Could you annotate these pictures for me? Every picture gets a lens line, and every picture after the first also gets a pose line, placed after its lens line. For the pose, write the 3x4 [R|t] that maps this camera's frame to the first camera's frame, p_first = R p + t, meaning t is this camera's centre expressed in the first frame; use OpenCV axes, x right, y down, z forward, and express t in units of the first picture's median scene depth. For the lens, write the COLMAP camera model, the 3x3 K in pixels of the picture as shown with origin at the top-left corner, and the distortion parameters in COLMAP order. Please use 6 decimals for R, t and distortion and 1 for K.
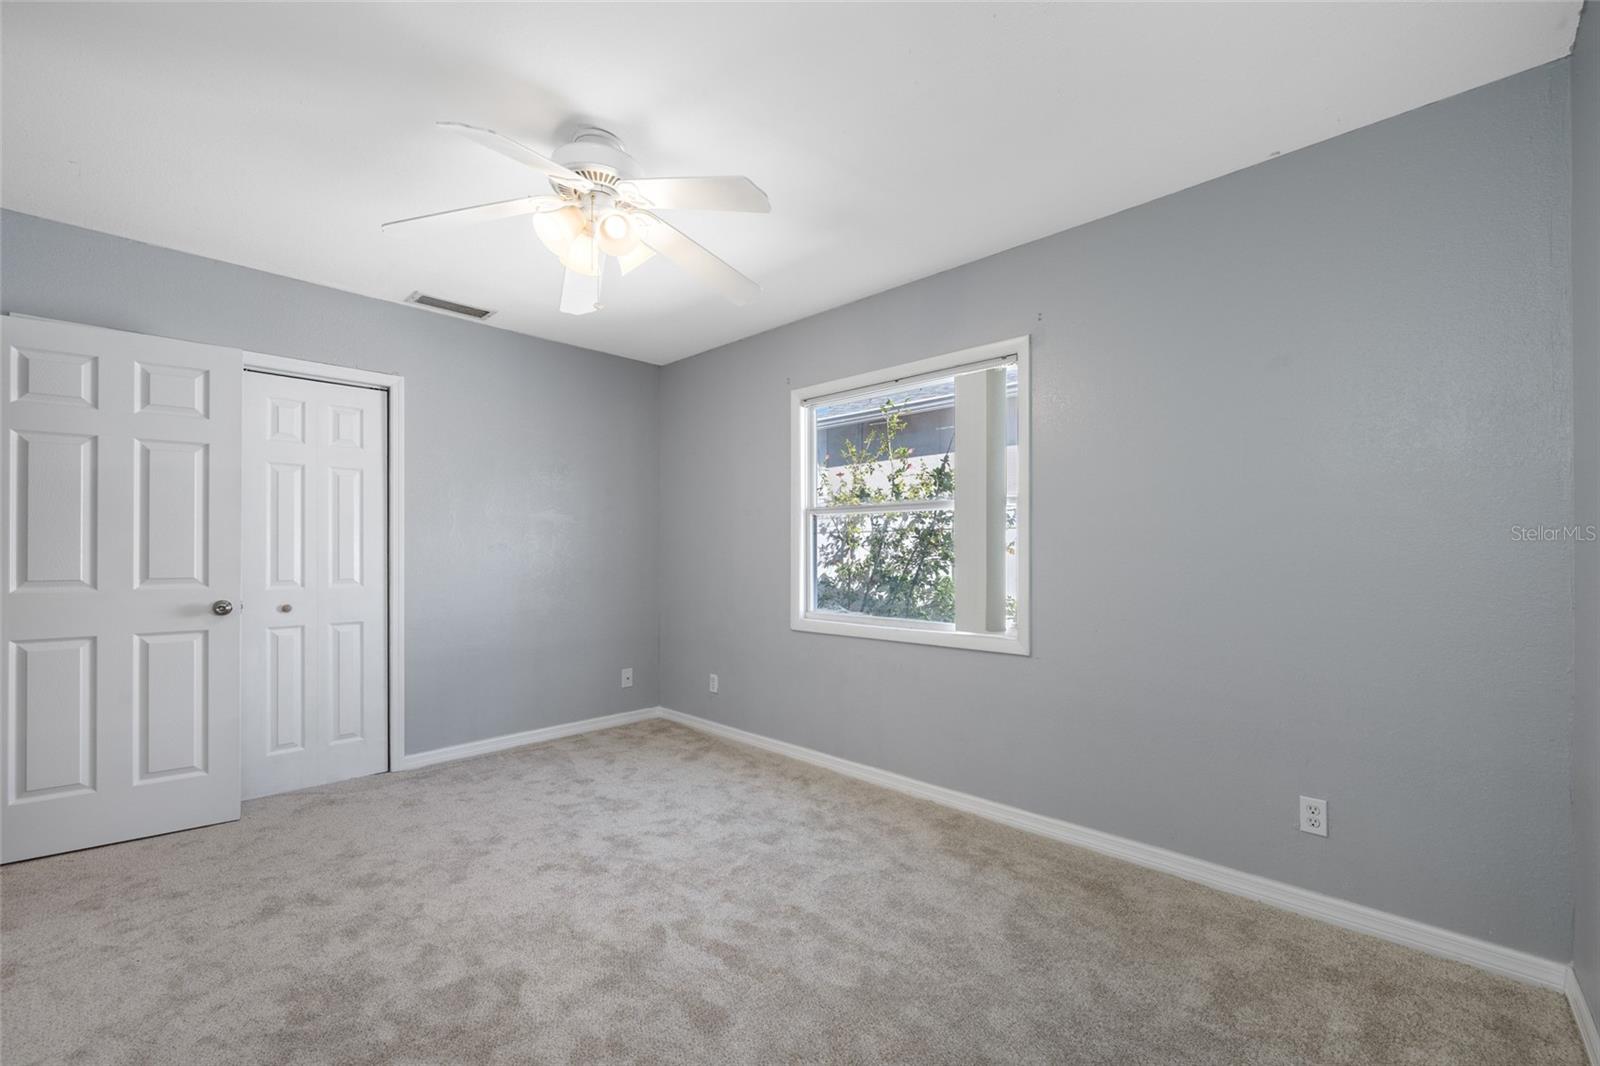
lens RADIAL K [[656.1, 0, 787.9], [0, 656.1, 544.4], [0, 0, 1]] dist [-0.004228, 0.001508]
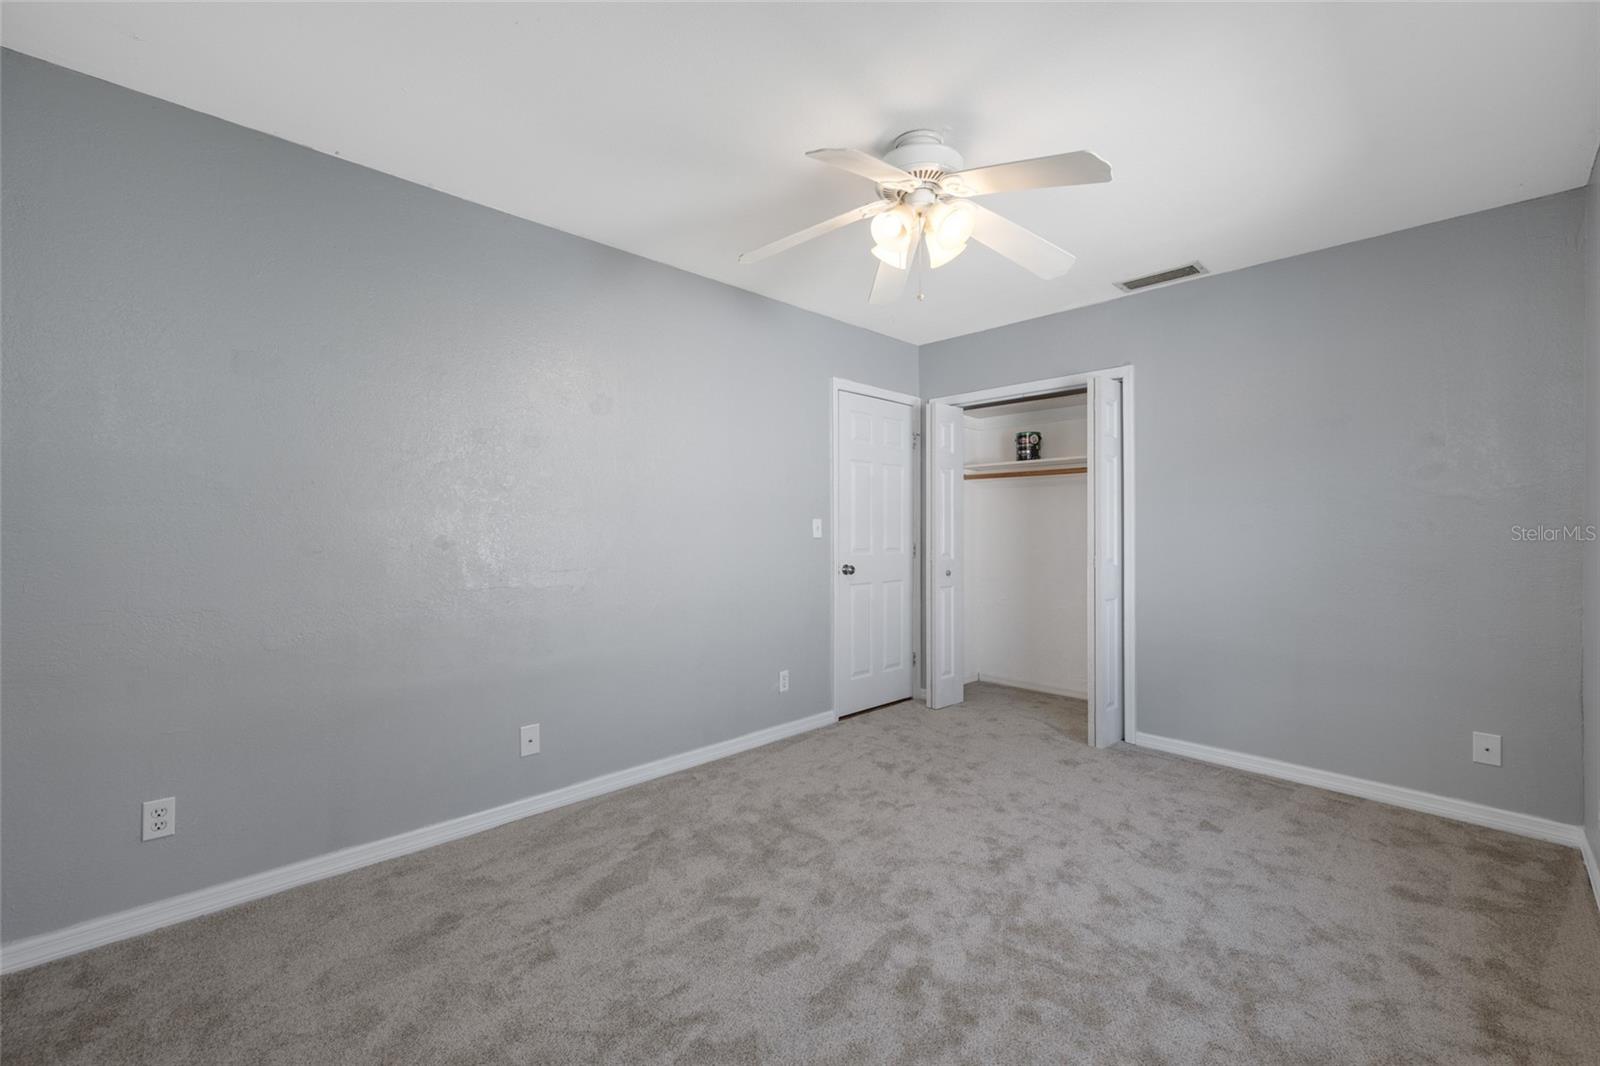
lens RADIAL K [[656.1, 0, 813.1], [0, 656.1, 531.7], [0, 0, 1]] dist [-0.004228, 0.001508]
pose [[-0.017522, 0.003563, -0.999840, 0.482171], [0.006553, 0.999973, 0.003449, 0.001203], [0.999825, -0.006492, -0.017545, 0.539469]]
